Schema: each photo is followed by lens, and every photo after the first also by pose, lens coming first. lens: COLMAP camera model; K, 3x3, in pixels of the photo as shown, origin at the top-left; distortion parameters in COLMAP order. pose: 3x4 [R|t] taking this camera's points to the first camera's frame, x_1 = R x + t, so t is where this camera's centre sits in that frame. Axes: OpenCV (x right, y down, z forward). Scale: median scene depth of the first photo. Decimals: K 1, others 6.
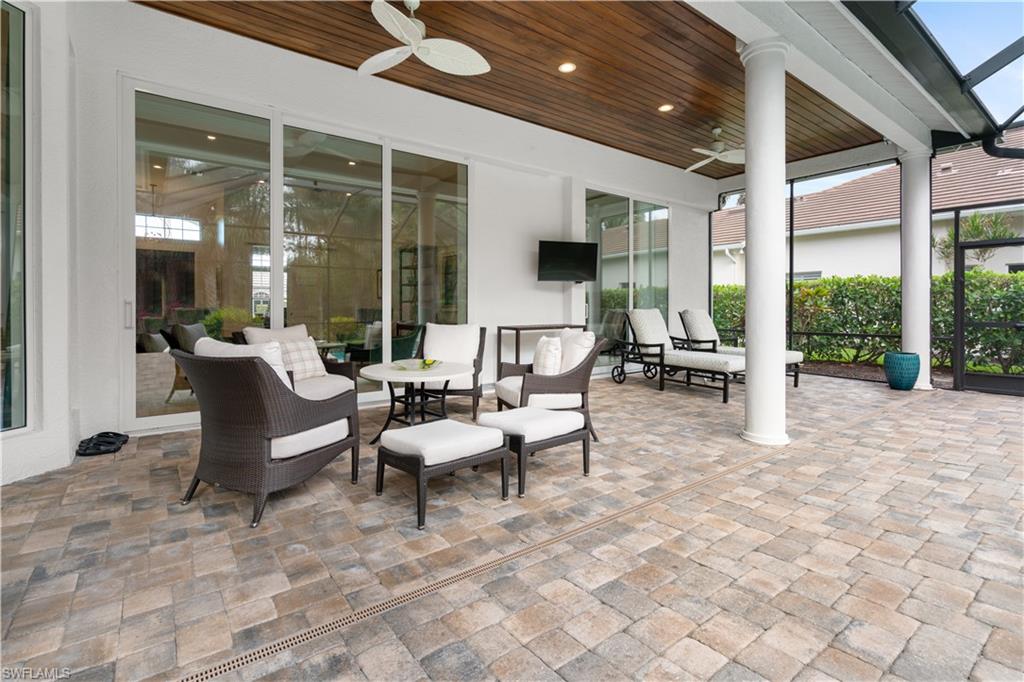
lens RADIAL K [[482.0, 0, 509.5], [0, 482.0, 301.9], [0, 0, 1]] dist [-0.000086, 0.000472]
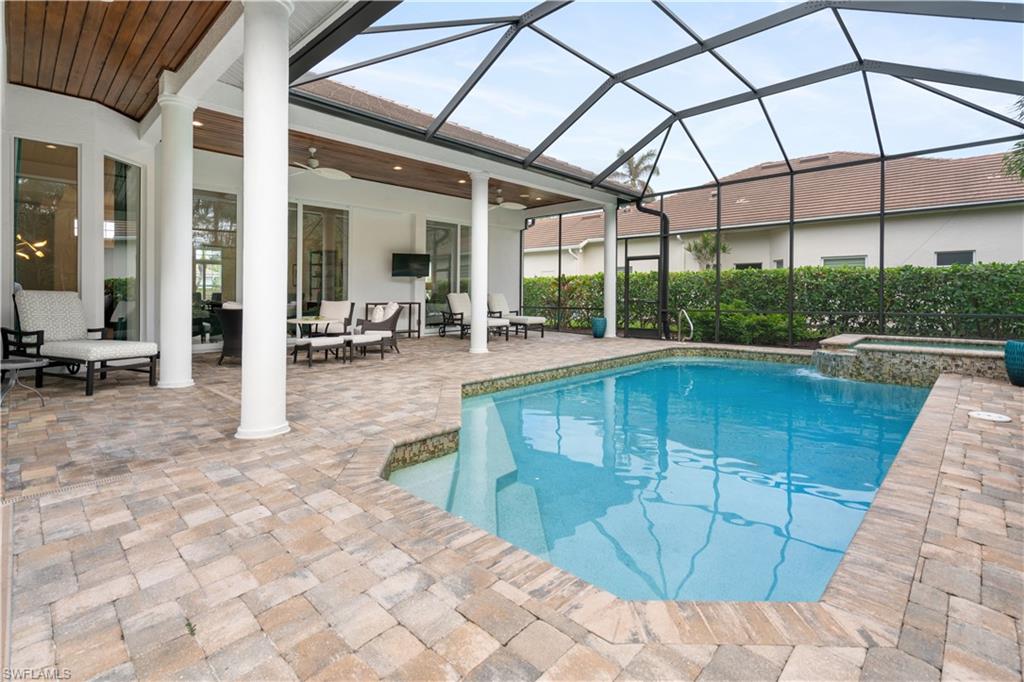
lens RADIAL K [[480.7, 0, 498.1], [0, 480.7, 284.9], [0, 0, 1]] dist [0.009259, 0.000408]
pose [[0.990499, 0.003178, 0.137485, 0.205318], [-0.002452, 0.999982, -0.005450, -0.006527], [-0.137500, 0.005061, 0.990489, -0.777315]]
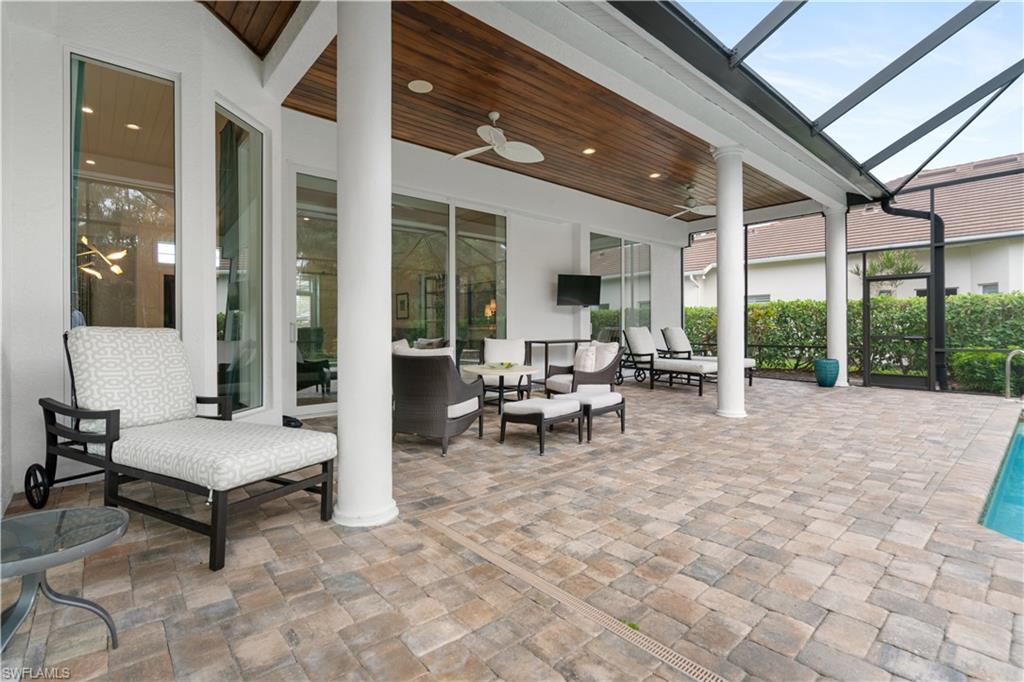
lens RADIAL K [[471.5, 0, 511.7], [0, 471.5, 317.7], [0, 0, 1]] dist [-0.001331, 0.000368]
pose [[0.997547, -0.002864, 0.069935, -0.155974], [0.003327, 0.999973, -0.006501, -0.003339], [-0.069915, 0.006718, 0.997530, -0.256808]]
